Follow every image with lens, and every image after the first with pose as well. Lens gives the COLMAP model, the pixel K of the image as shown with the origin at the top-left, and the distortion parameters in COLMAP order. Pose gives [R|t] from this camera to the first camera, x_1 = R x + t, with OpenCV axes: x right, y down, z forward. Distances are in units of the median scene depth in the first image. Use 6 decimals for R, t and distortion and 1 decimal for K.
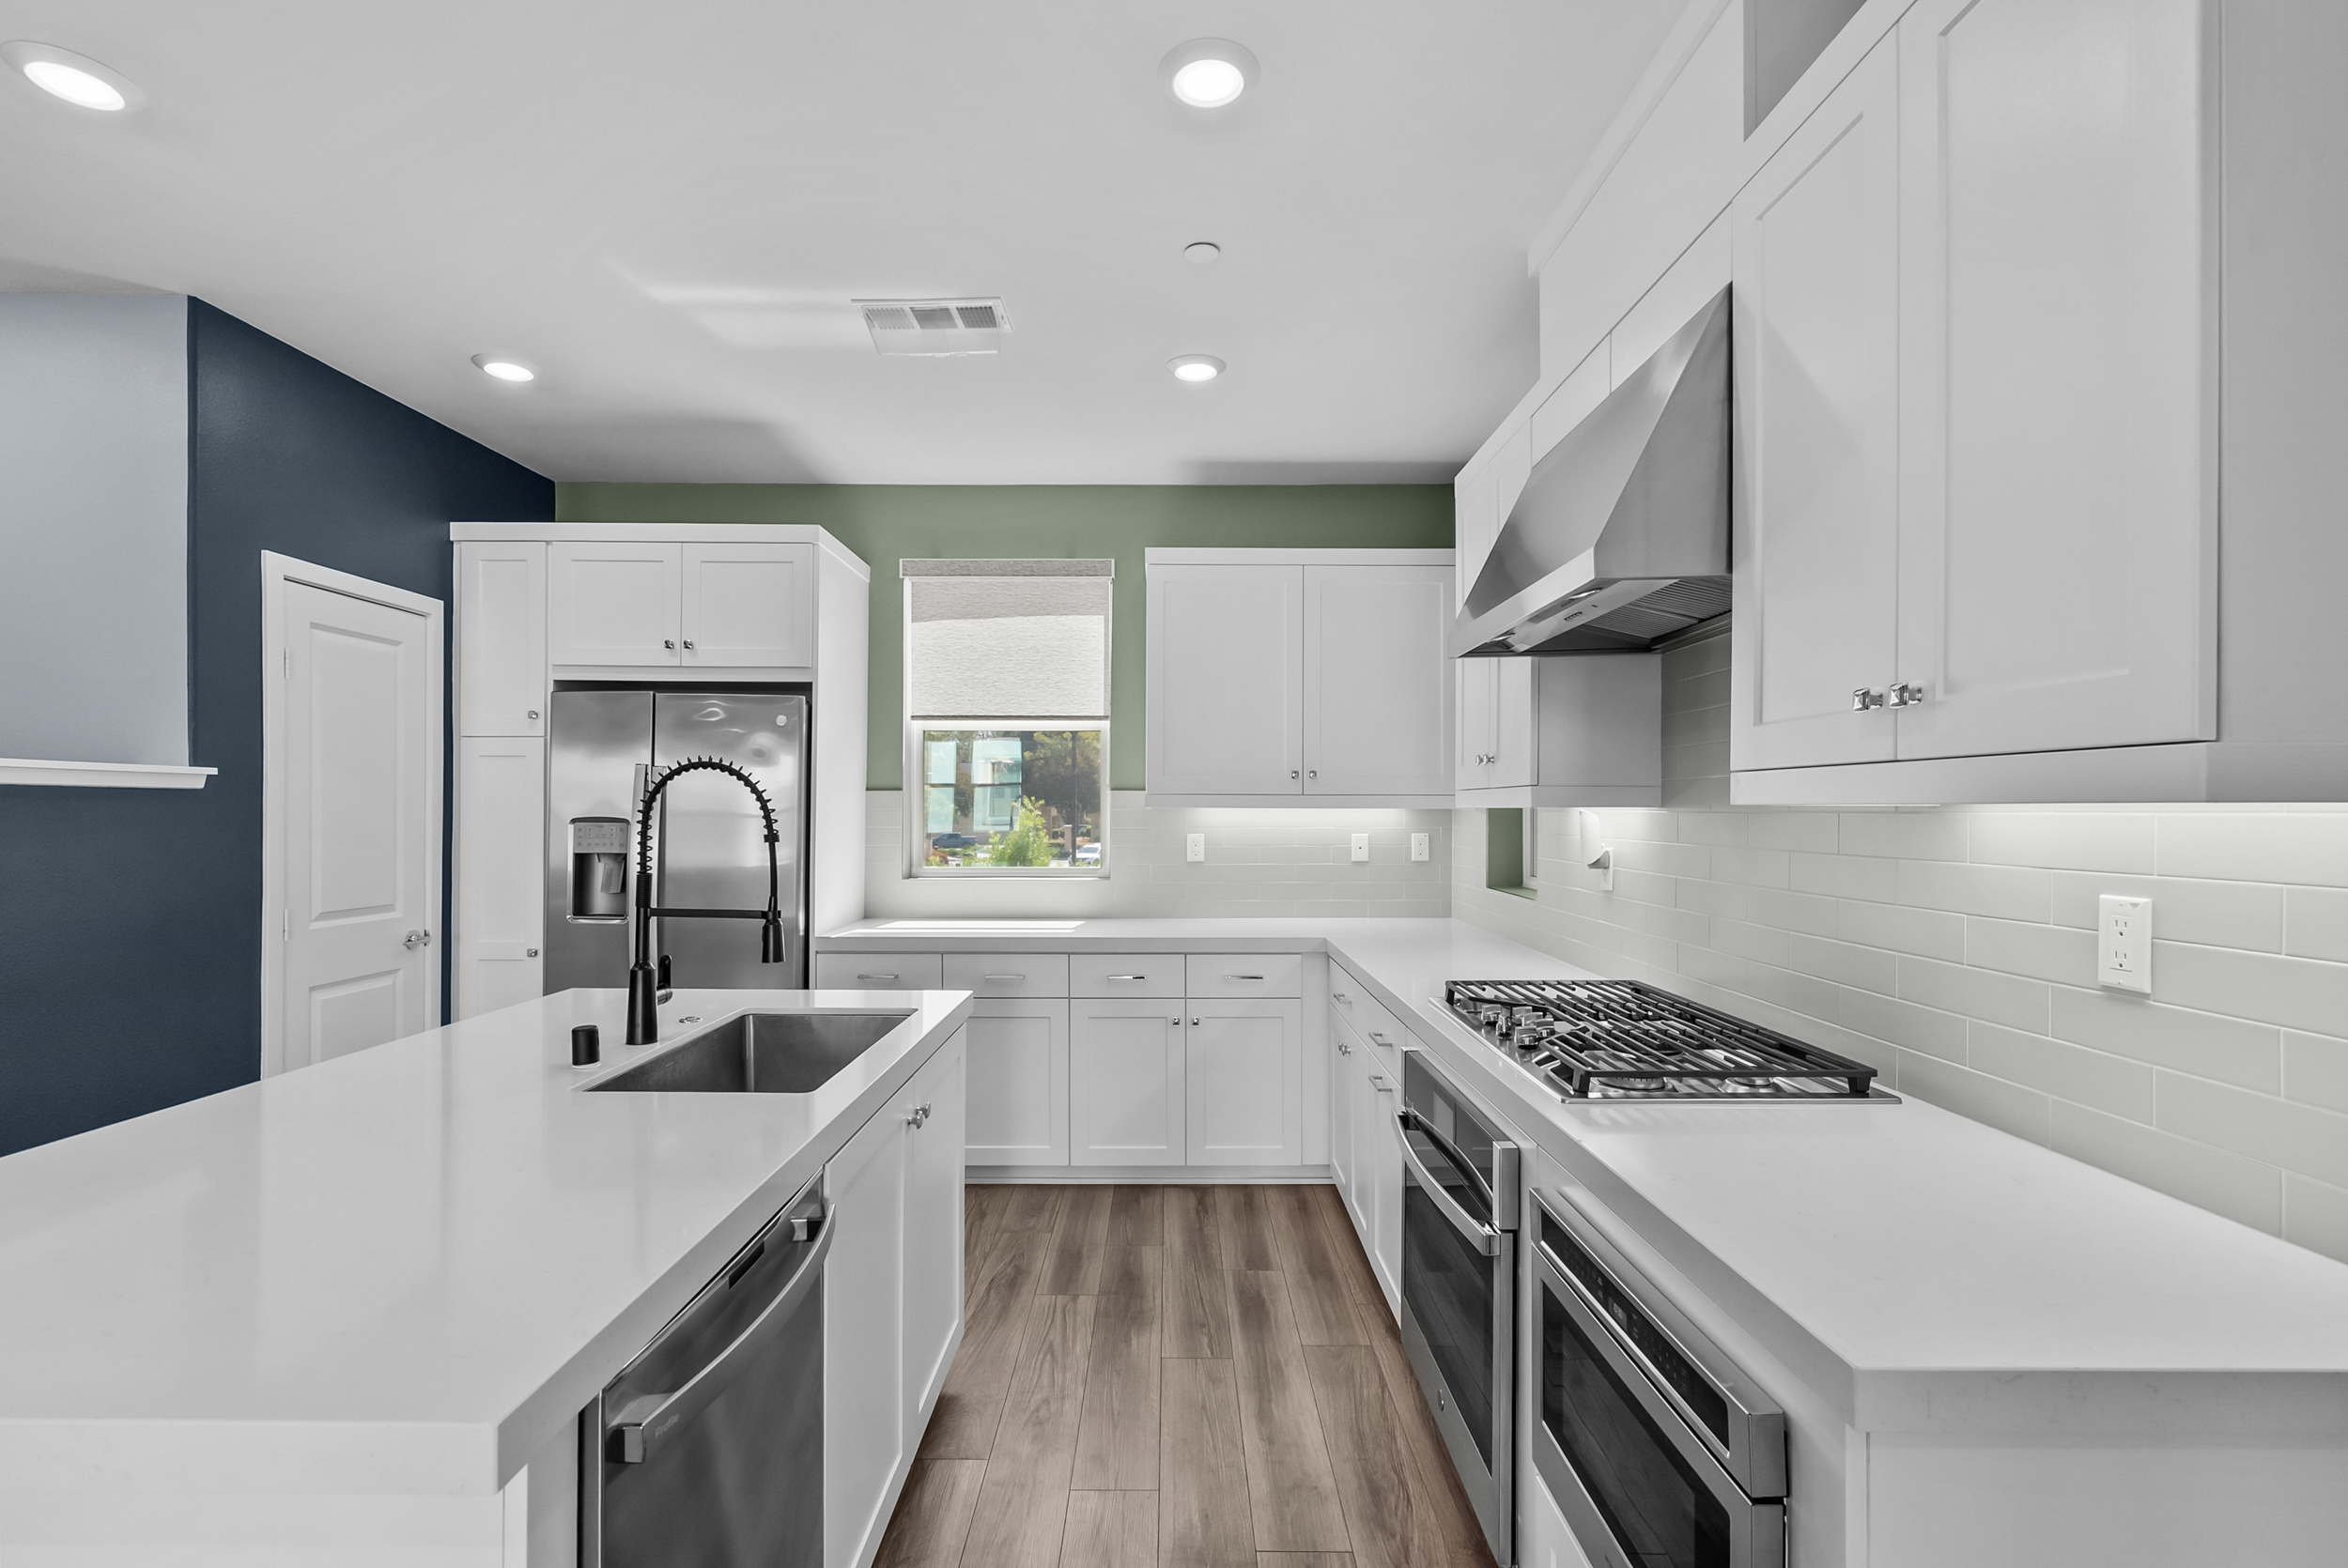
lens RADIAL K [[1079.4, 0, 1179.7], [0, 1079.4, 808.5], [0, 0, 1]] dist [-0.000069, 0.000924]
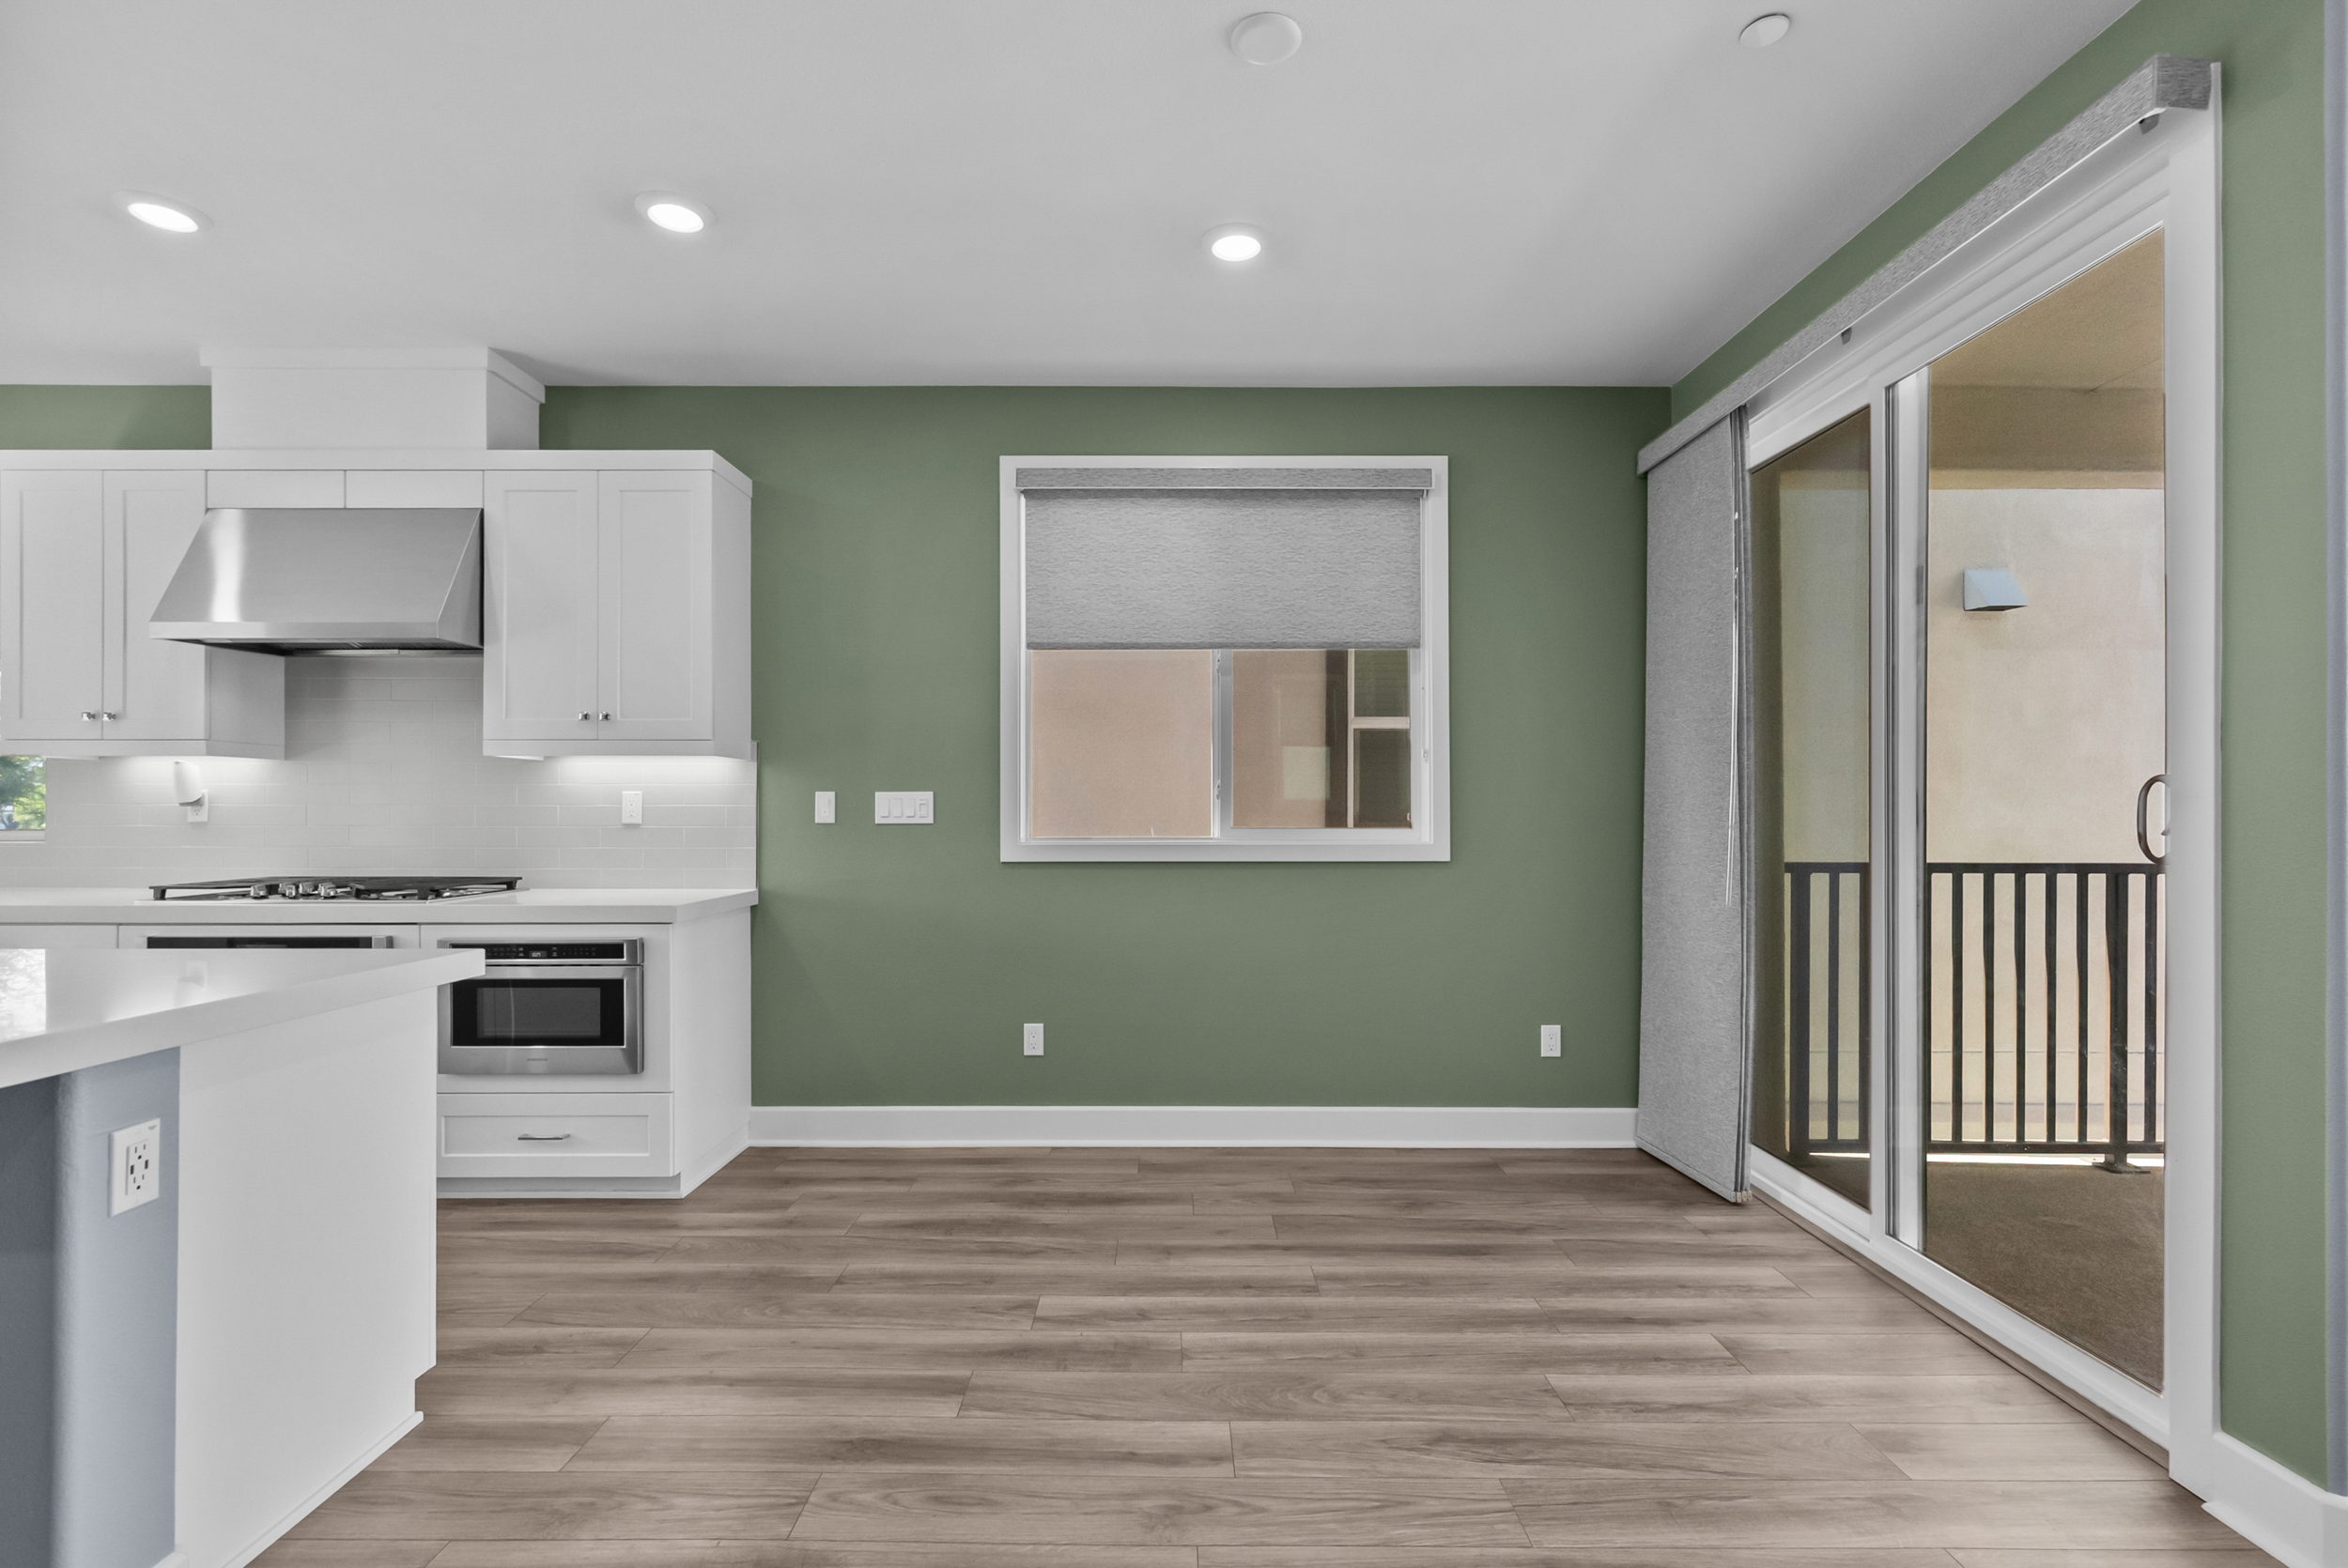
lens RADIAL K [[1079.4, 0, 1164.6], [0, 1079.4, 807.8], [0, 0, 1]] dist [-0.000069, 0.000924]
pose [[-0.005801, -0.001506, 0.999982, -0.723228], [-0.001084, 0.999998, 0.001500, 0.042910], [-0.999983, -0.001075, -0.005802, -0.144409]]
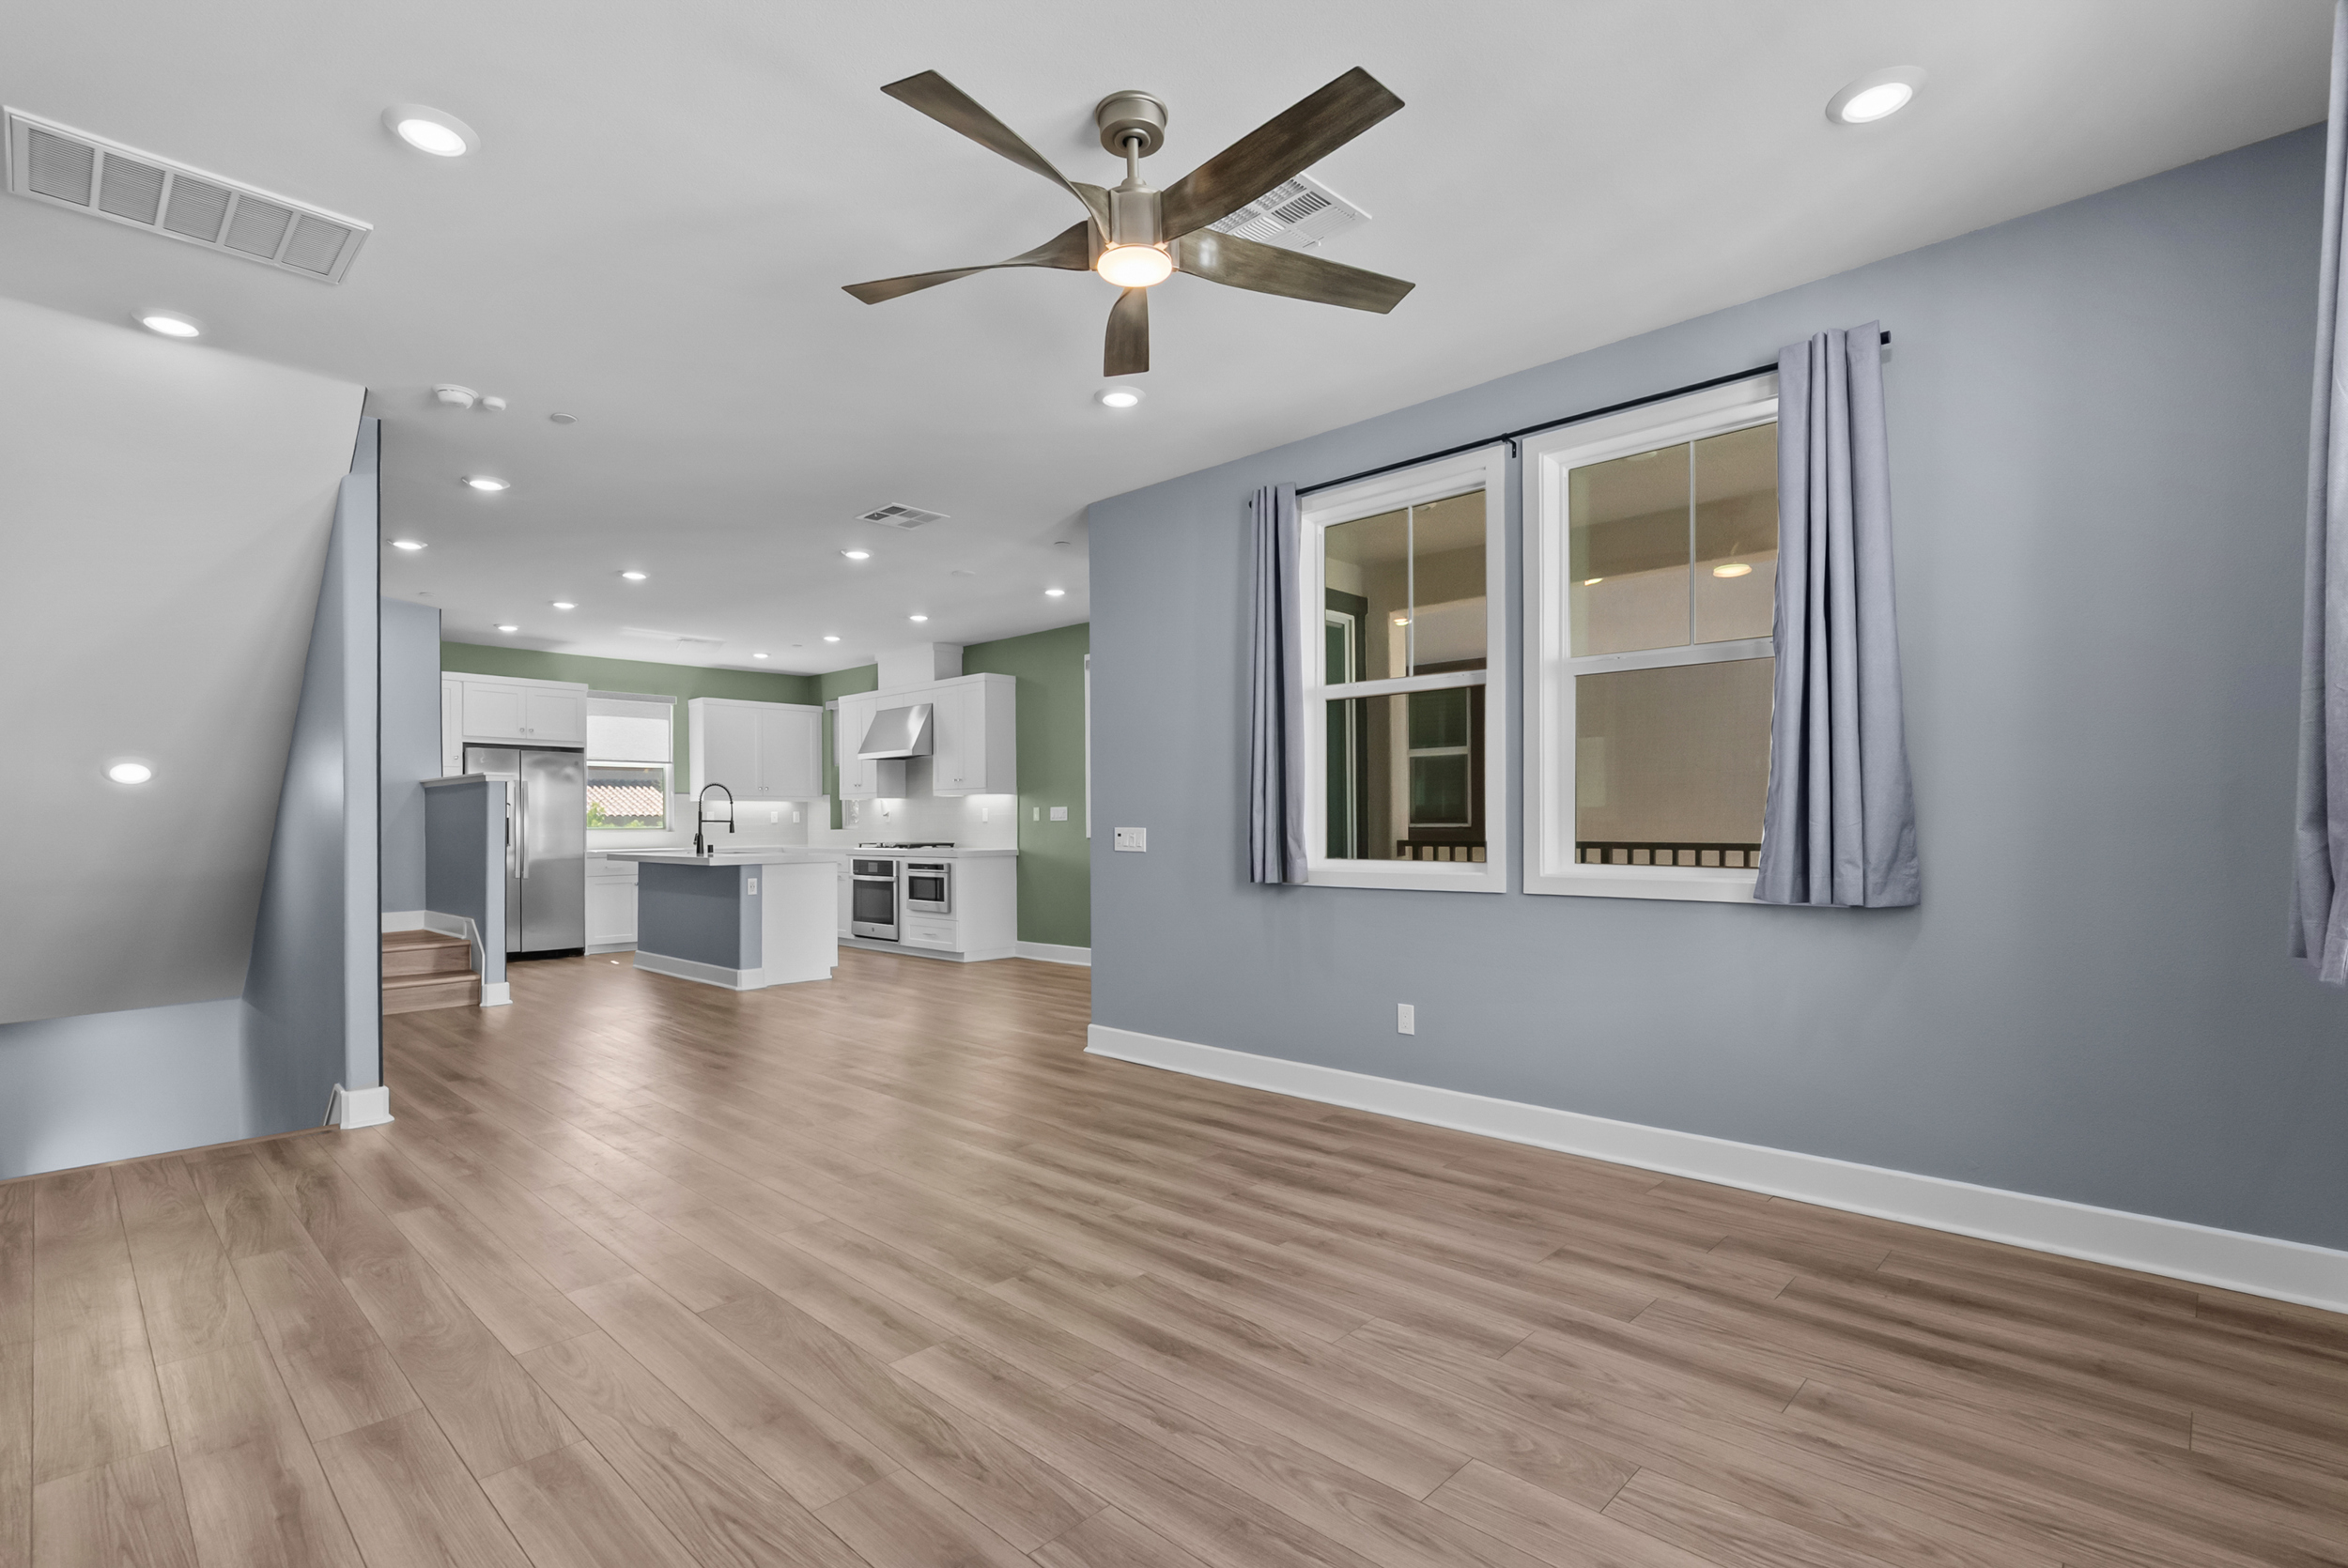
lens RADIAL K [[1118.9, 0, 1160.4], [0, 1118.9, 821.1], [0, 0, 1]] dist [-0.006550, 0.000361]
pose [[0.696474, -0.004242, 0.717569, -1.278795], [0.007896, 0.999967, -0.001753, 0.066597], [-0.717538, 0.006887, 0.696485, -1.754045]]
